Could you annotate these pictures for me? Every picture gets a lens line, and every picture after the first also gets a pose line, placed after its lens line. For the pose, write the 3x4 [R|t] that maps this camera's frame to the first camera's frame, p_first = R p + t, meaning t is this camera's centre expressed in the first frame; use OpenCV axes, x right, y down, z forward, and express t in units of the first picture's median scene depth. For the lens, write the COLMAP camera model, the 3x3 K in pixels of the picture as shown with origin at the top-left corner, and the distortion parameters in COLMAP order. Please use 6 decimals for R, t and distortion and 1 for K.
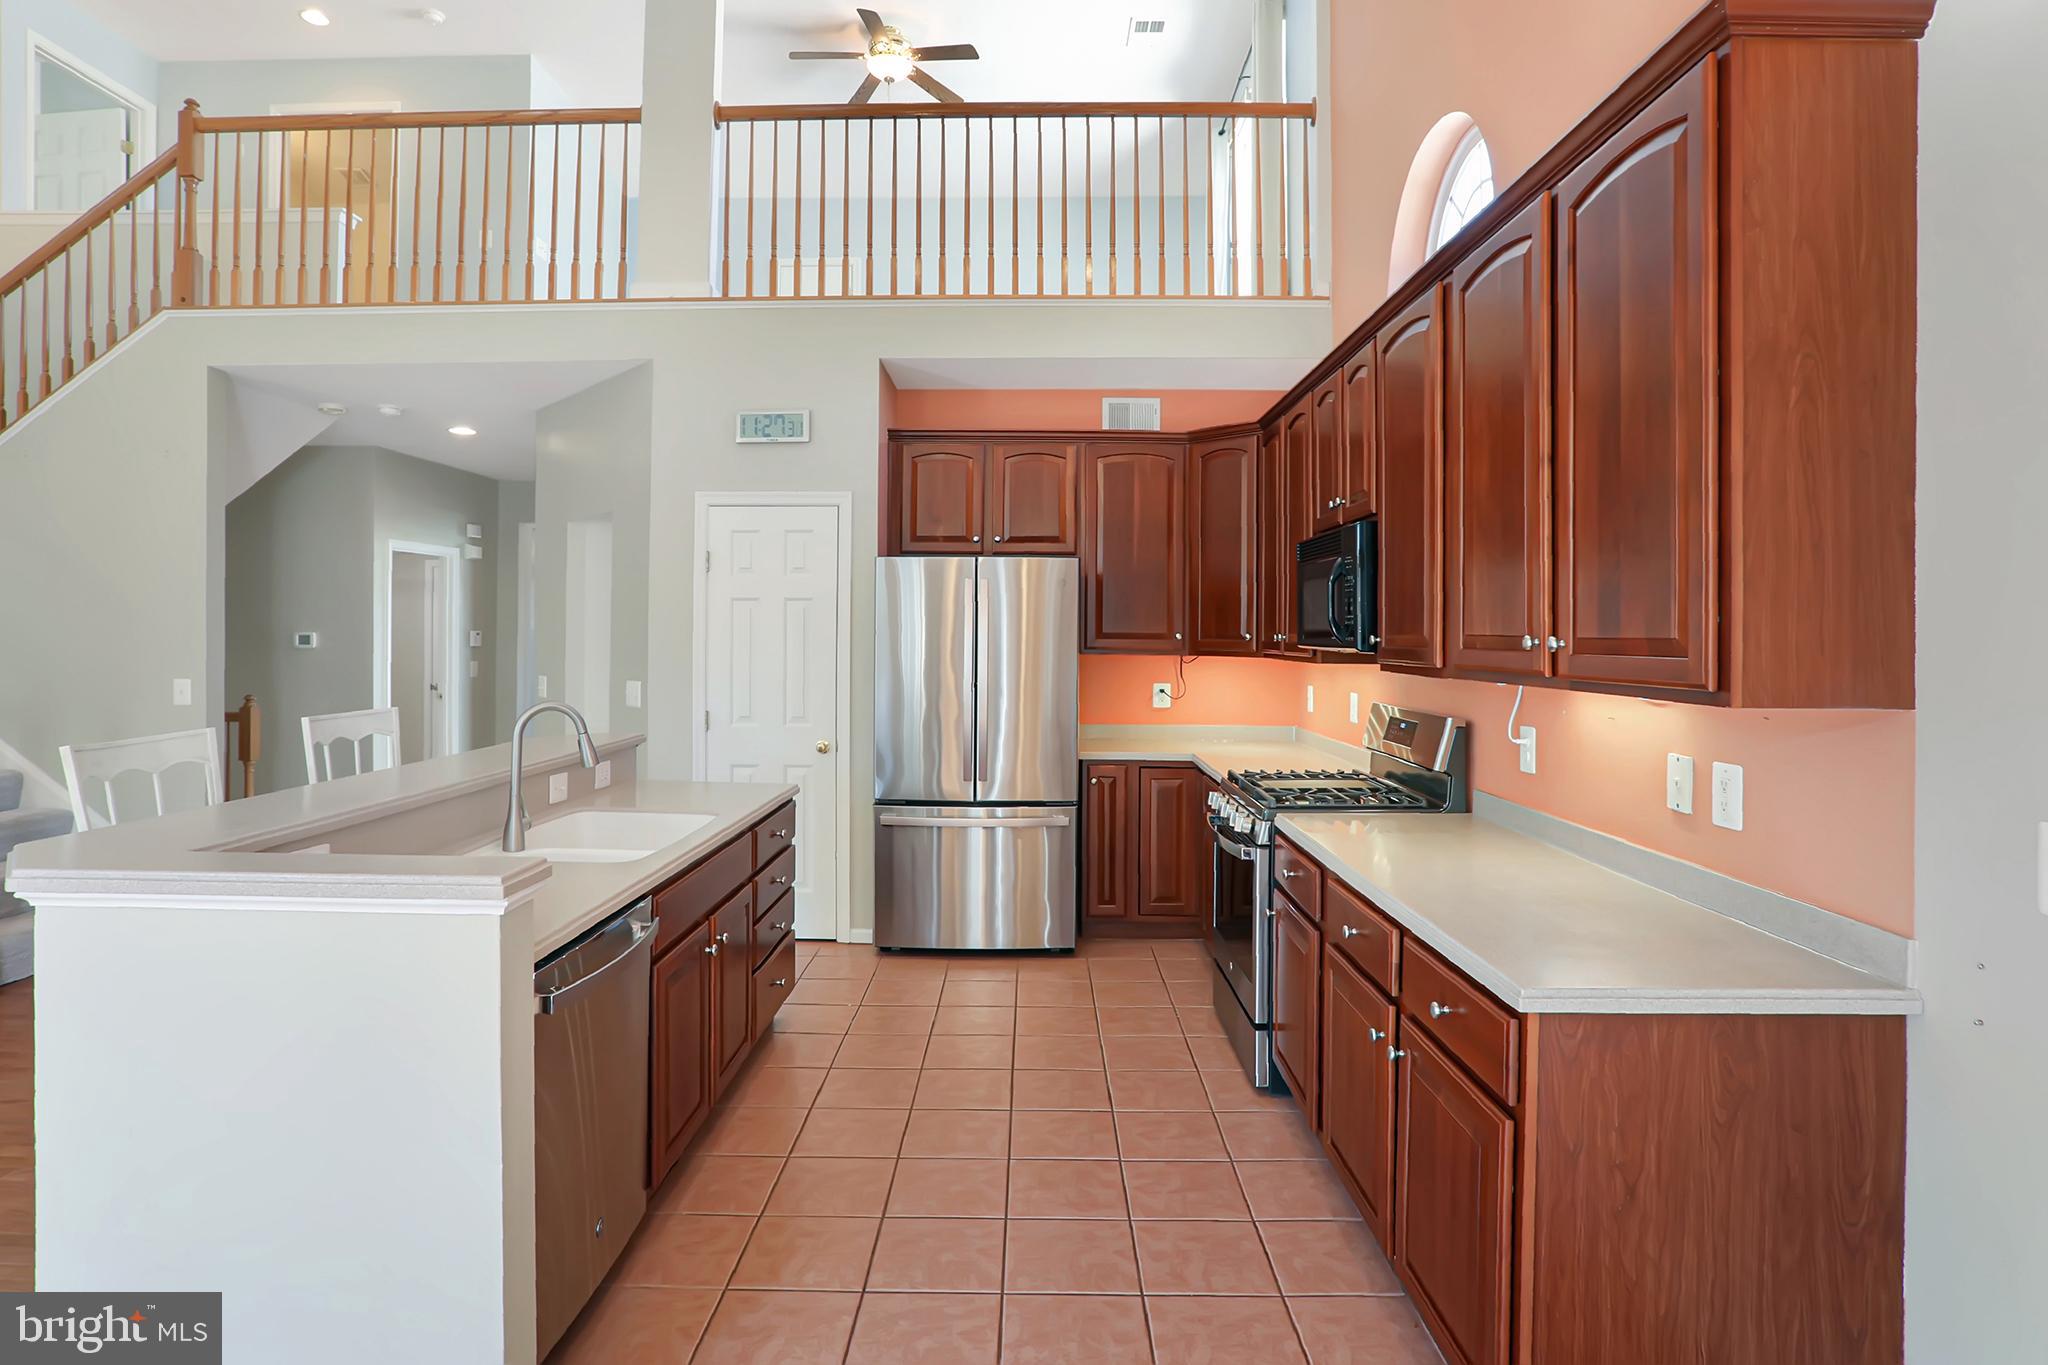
lens RADIAL K [[1122.7, 0, 1025.8], [0, 1122.7, 630.3], [0, 0, 1]] dist [-0.055815, 0.056664]
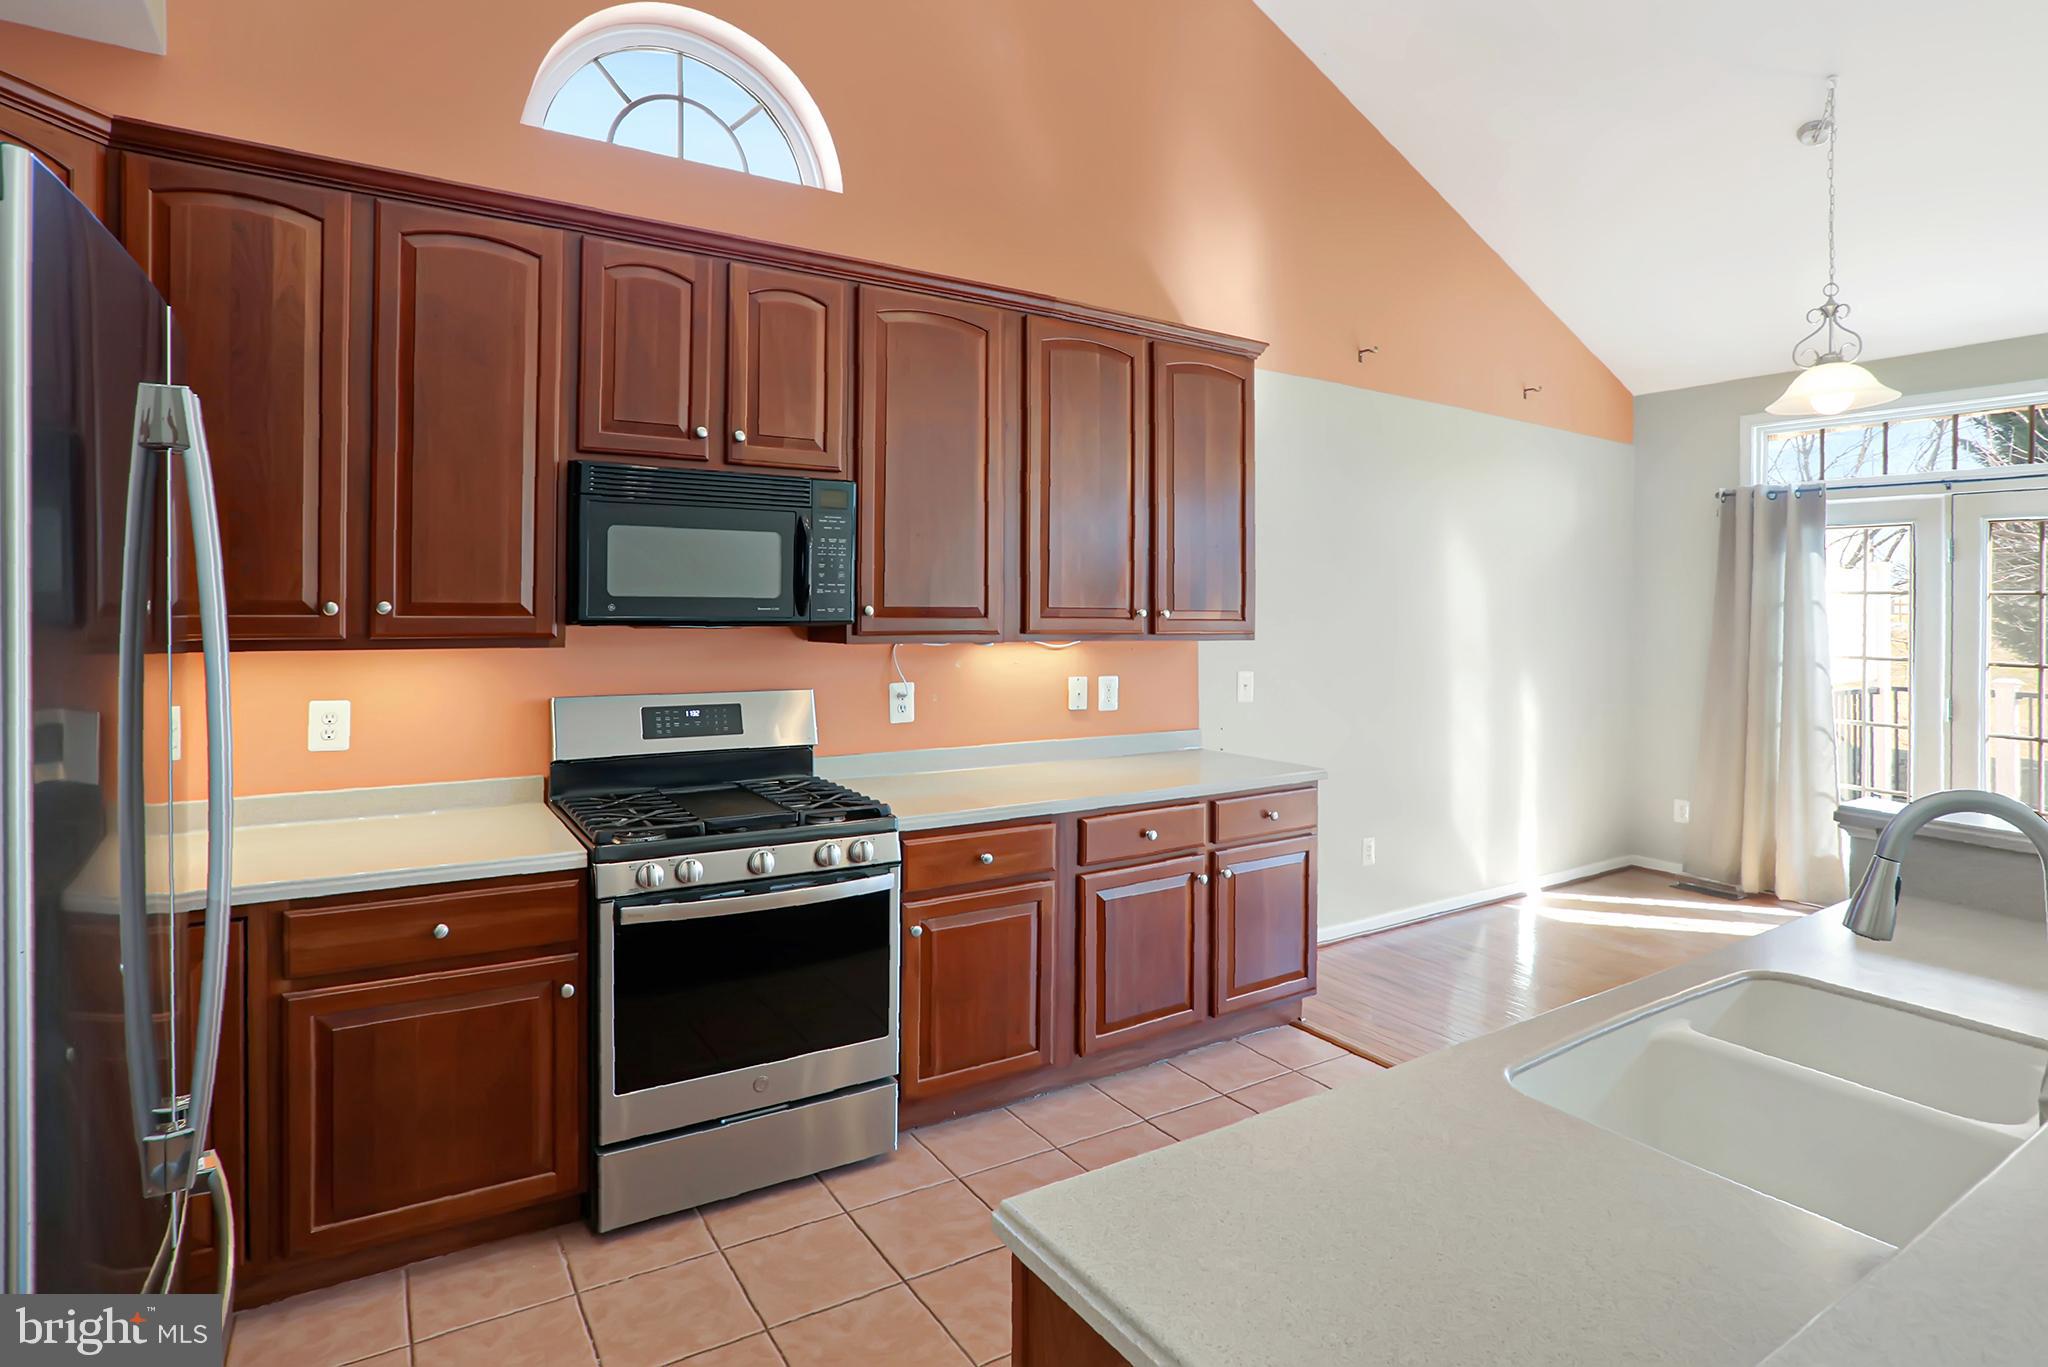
lens RADIAL K [[997.7, 0, 1027.4], [0, 997.7, 609.9], [0, 0, 1]] dist [-0.003657, -0.000259]
pose [[-0.532929, -0.010972, 0.846089, -0.321846], [-0.012429, 0.999910, 0.005138, 0.000154], [-0.846069, -0.007778, -0.533017, 0.895720]]
